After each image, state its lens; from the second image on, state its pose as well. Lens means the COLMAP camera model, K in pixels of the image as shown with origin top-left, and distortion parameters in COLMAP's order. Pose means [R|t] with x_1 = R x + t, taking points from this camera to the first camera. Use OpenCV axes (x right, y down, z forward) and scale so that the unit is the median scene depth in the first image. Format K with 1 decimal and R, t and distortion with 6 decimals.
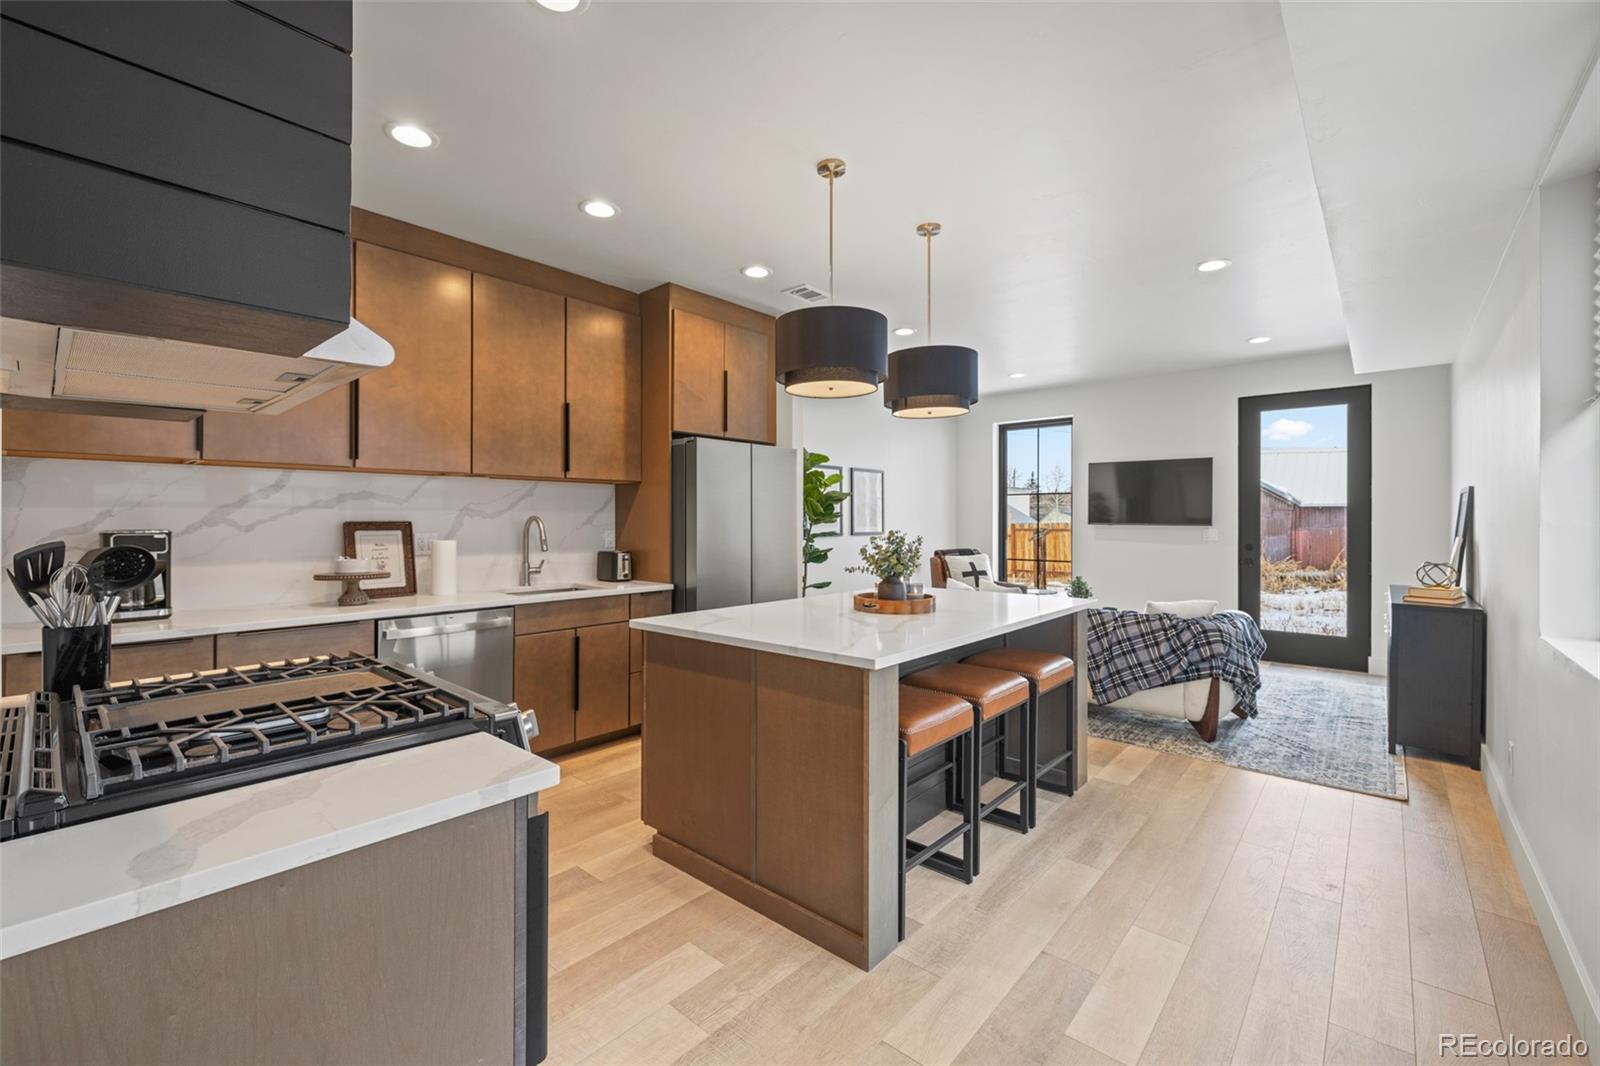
lens RADIAL K [[670.9, 0, 797.6], [0, 670.9, 528.3], [0, 0, 1]] dist [0.016840, -0.000303]
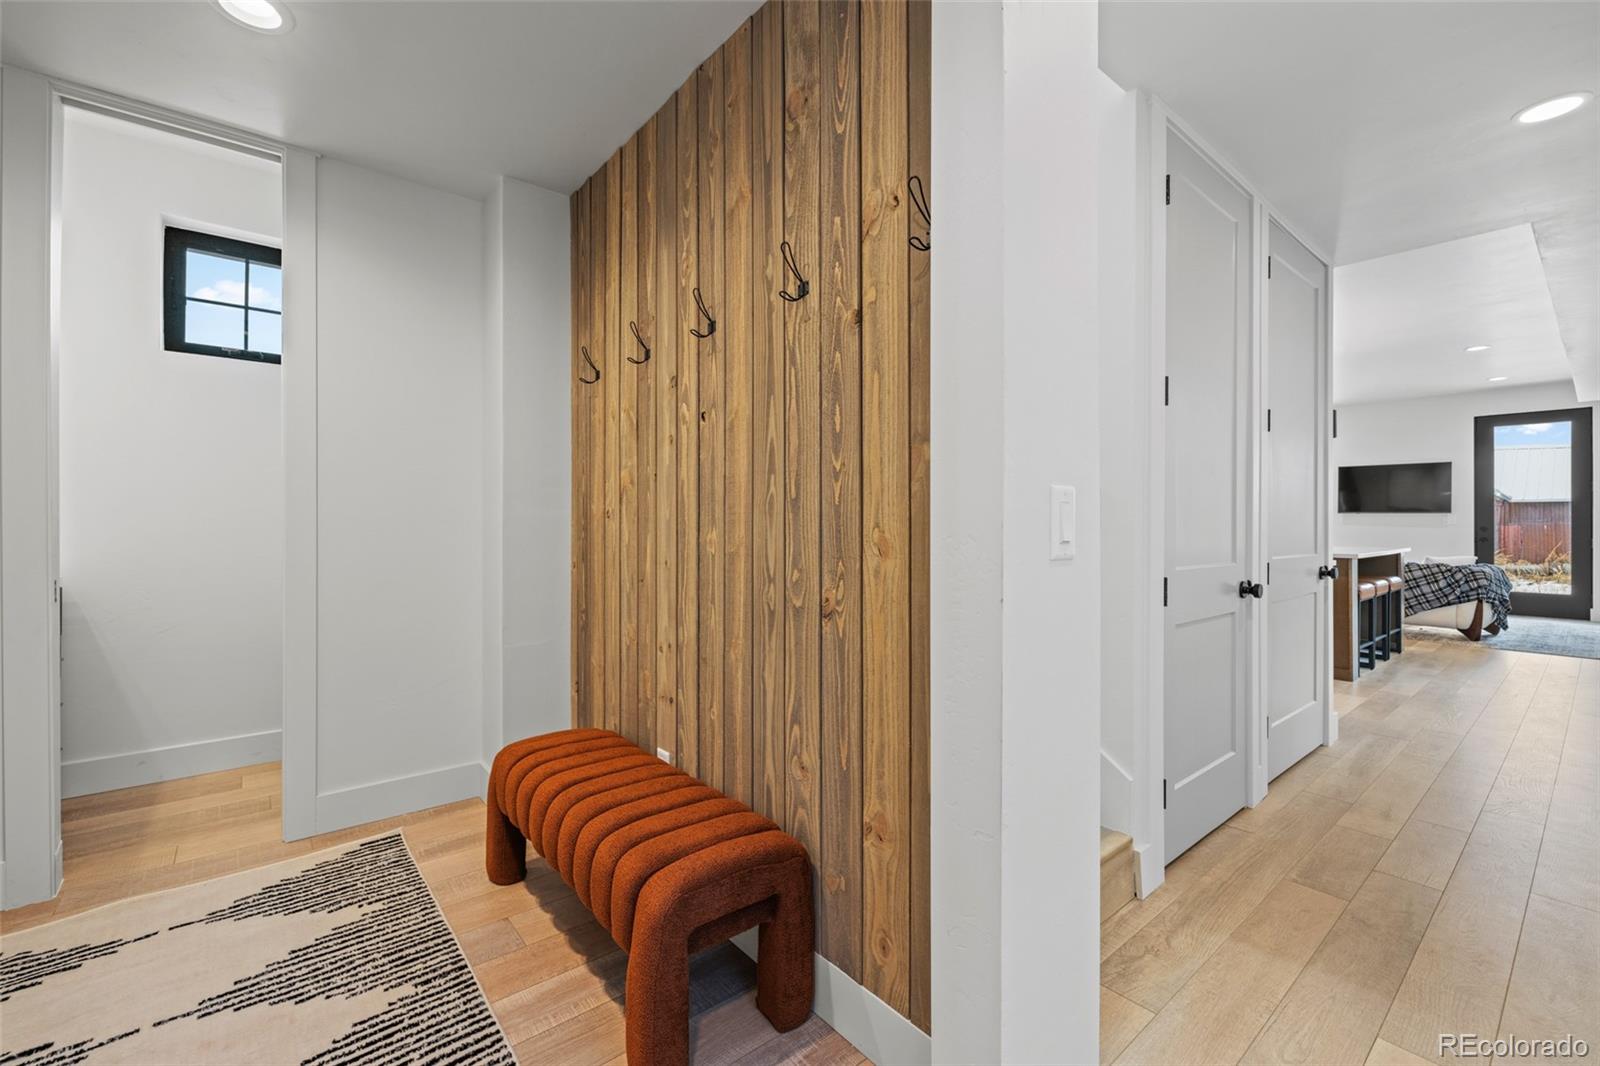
lens RADIAL K [[670.9, 0, 801.6], [0, 670.9, 525.9], [0, 0, 1]] dist [0.016840, -0.000303]
pose [[0.988147, 0.003012, -0.153482, -0.717512], [-0.003644, 0.999986, -0.003838, 0.049771], [0.153468, 0.004352, 0.988144, -0.843435]]
